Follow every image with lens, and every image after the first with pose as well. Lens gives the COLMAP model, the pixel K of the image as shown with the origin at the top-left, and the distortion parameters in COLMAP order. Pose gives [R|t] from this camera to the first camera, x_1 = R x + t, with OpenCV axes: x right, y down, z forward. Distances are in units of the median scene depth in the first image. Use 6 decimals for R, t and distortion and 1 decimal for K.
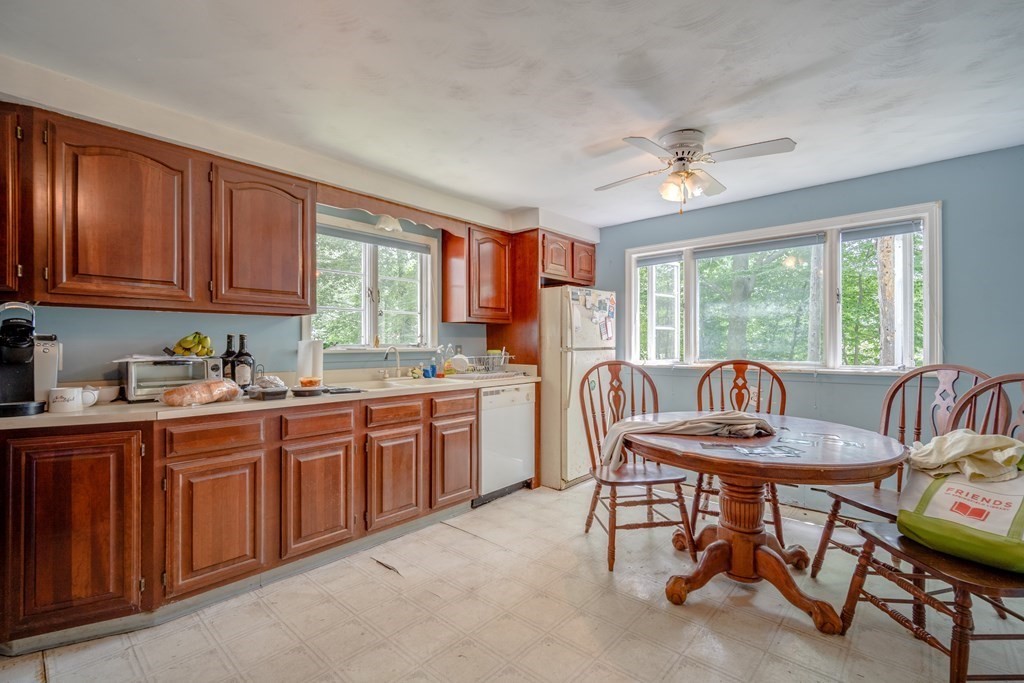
lens RADIAL K [[447.6, 0, 515.1], [0, 447.6, 344.6], [0, 0, 1]] dist [-0.002604, 0.000534]
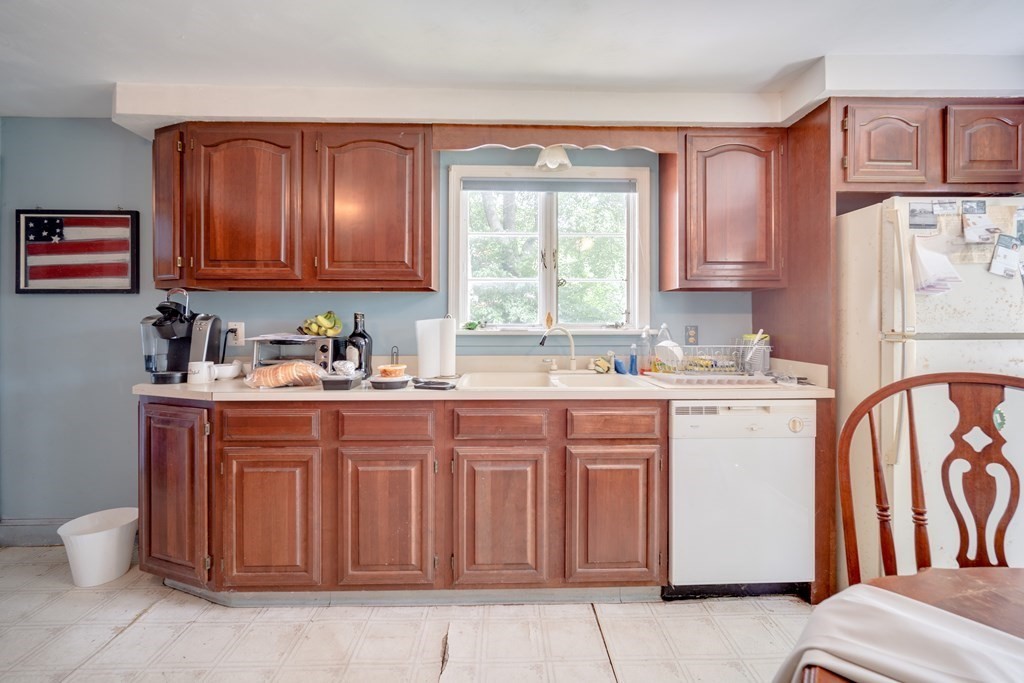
lens RADIAL K [[447.6, 0, 530.0], [0, 447.6, 324.0], [0, 0, 1]] dist [-0.002604, 0.000534]
pose [[0.686918, 0.003041, -0.726729, 0.238154], [-0.003008, 0.999995, 0.001341, -0.002136], [0.726729, 0.001265, 0.686923, 0.509805]]
